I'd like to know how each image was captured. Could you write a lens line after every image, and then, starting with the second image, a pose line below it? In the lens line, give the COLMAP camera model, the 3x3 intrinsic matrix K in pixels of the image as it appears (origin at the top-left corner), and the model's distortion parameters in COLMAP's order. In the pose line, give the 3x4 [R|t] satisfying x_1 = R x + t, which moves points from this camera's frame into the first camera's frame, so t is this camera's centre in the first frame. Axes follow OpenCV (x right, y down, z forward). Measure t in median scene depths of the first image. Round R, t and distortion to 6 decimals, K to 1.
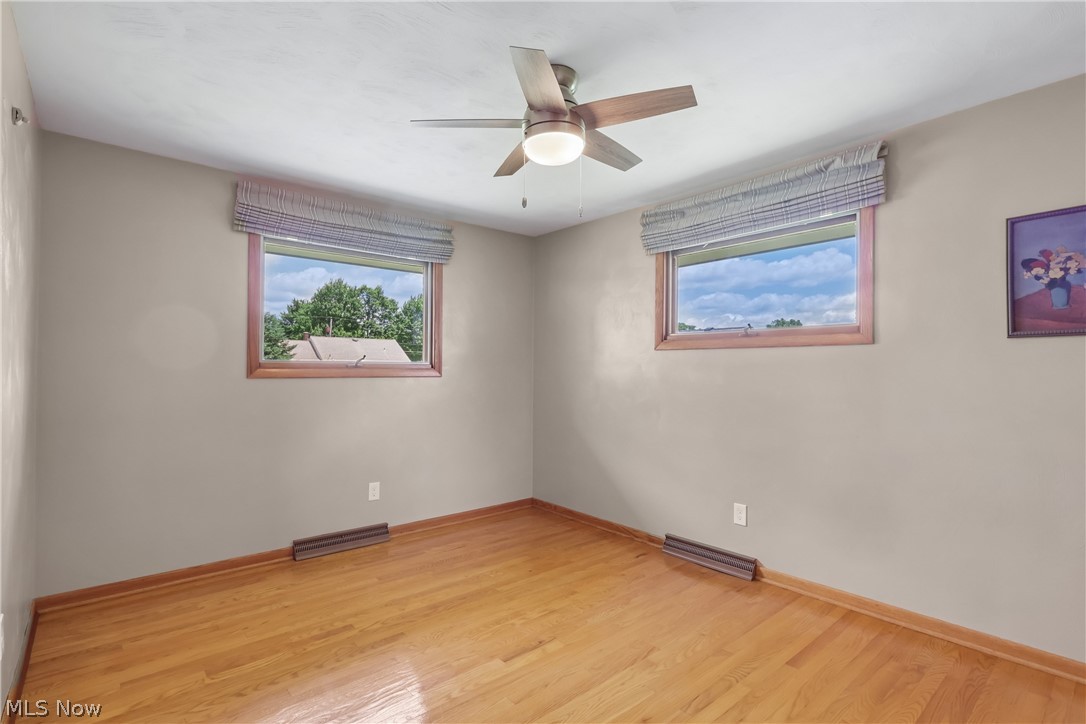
lens RADIAL K [[511.5, 0, 537.8], [0, 511.5, 368.3], [0, 0, 1]] dist [-0.009592, 0.000511]
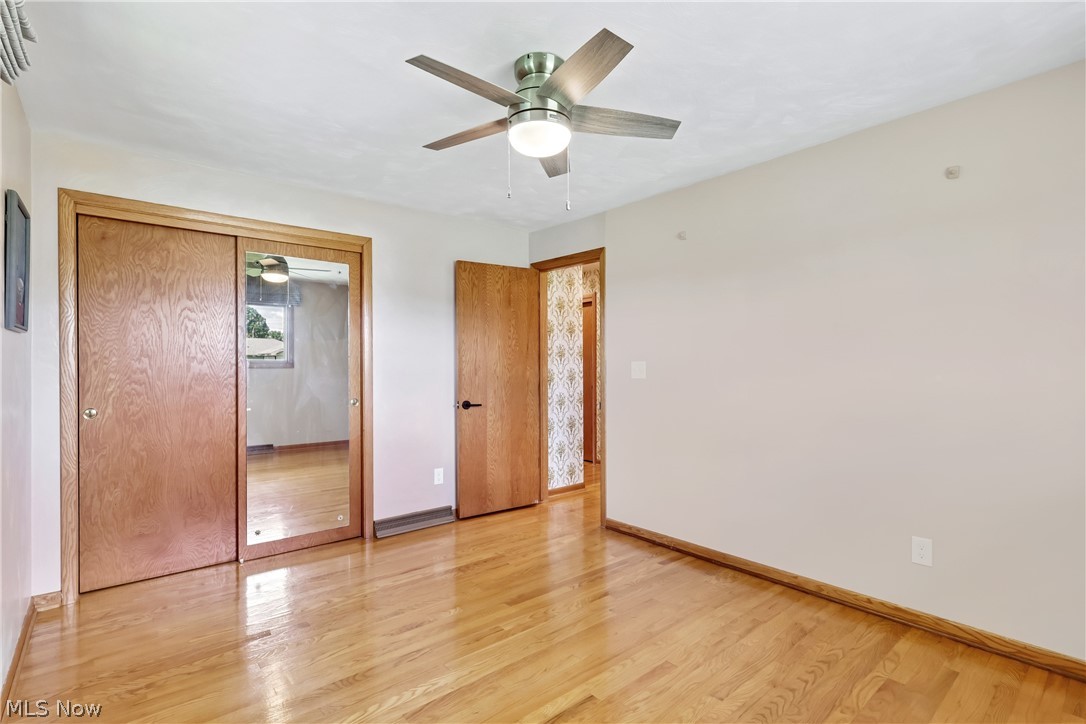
lens RADIAL K [[511.5, 0, 537.8], [0, 511.5, 368.3], [0, 0, 1]] dist [-0.009592, 0.000511]
pose [[-0.999955, -0.007678, -0.005582, 0.041397], [-0.007685, 0.999970, 0.001281, 0.003533], [0.005572, 0.001324, -0.999984, 1.967684]]
